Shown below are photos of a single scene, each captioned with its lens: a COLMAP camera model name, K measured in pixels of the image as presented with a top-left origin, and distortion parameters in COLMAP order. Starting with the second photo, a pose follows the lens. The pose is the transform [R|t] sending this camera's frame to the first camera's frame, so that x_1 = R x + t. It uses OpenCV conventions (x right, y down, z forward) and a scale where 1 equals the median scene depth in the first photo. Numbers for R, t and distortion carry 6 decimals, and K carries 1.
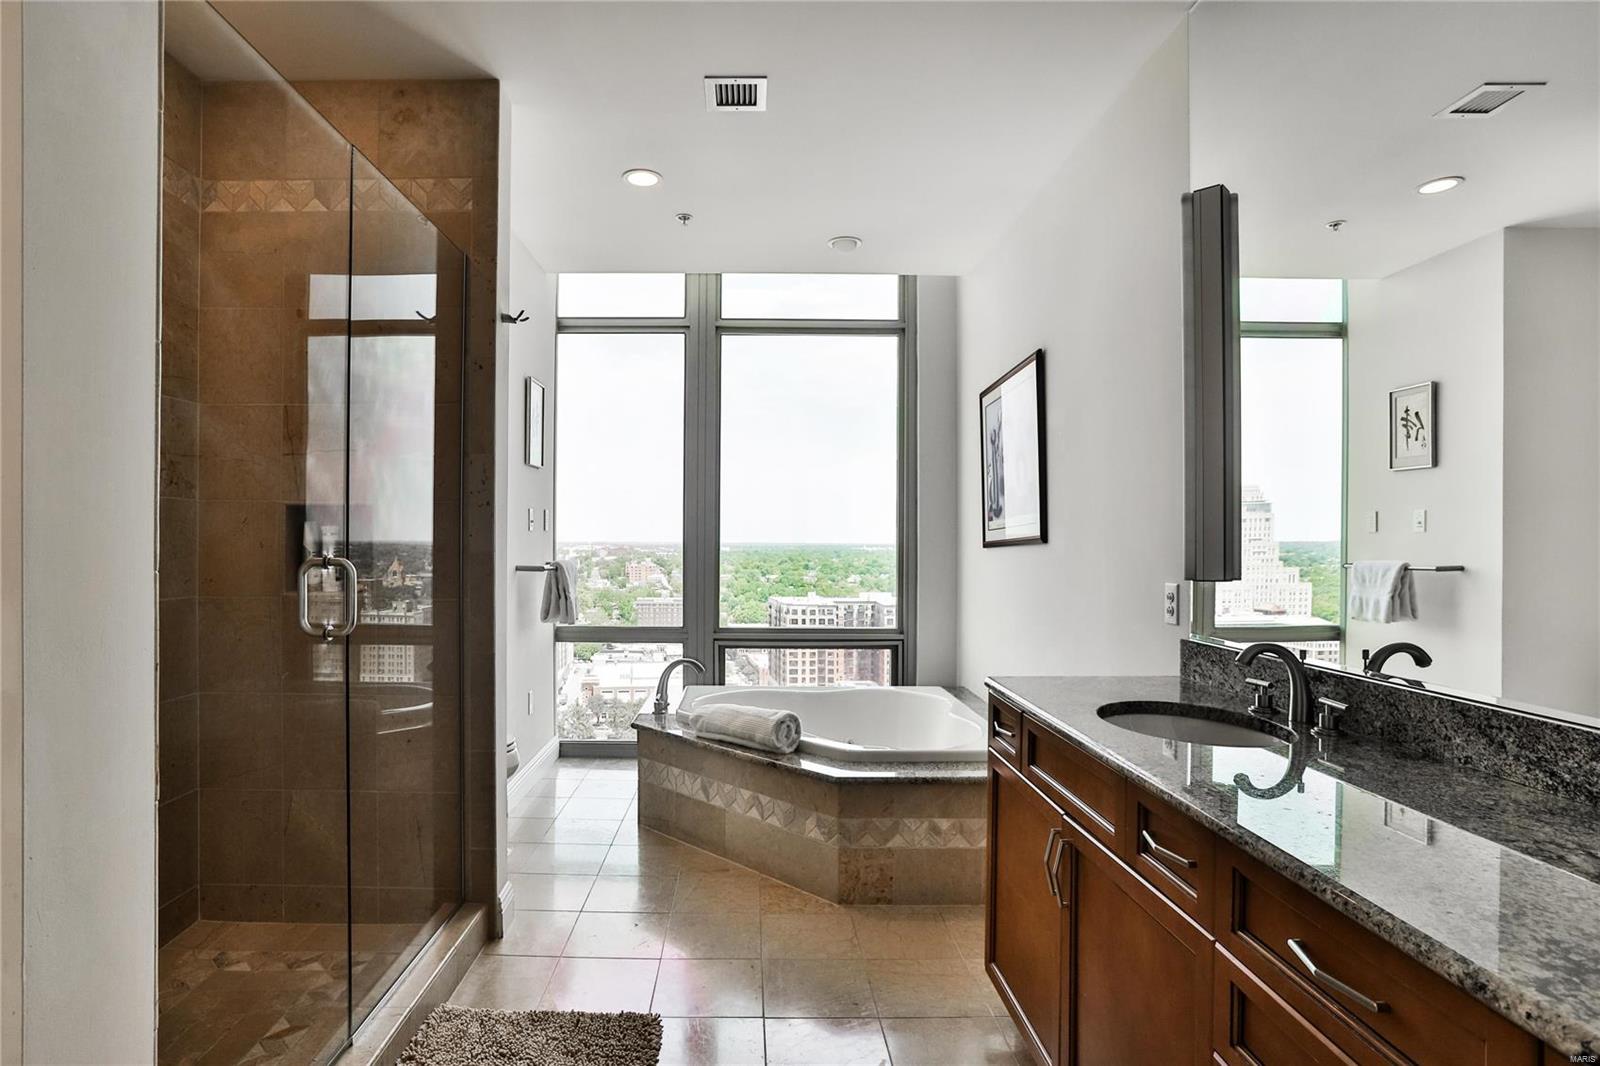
lens RADIAL K [[816.5, 0, 776.9], [0, 816.5, 539.3], [0, 0, 1]] dist [-0.058940, 0.034329]
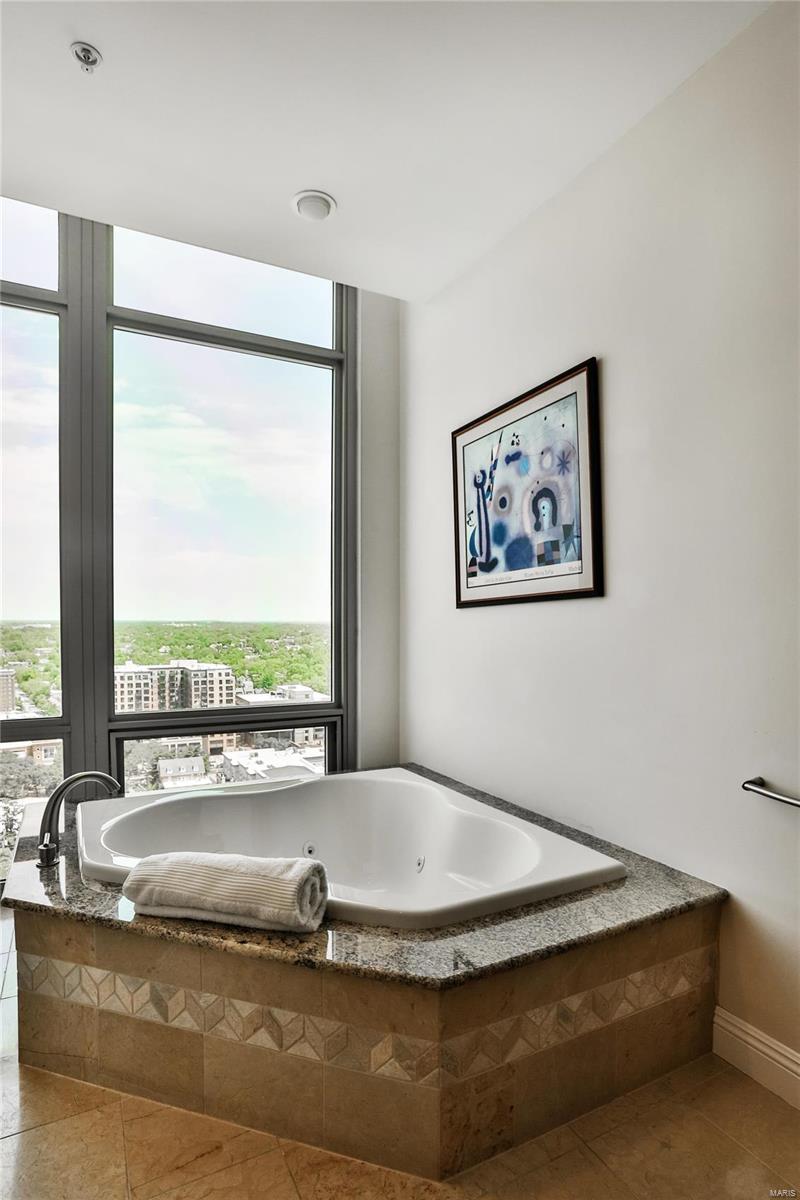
lens RADIAL K [[612.3, 0, 390.8], [0, 612.3, 638.5], [0, 0, 1]] dist [-0.058940, 0.034329]
pose [[0.893911, -0.015562, 0.447975, -0.128294], [0.000473, 0.999429, 0.033774, 0.025023], [-0.448245, -0.029979, 0.893408, 0.531992]]
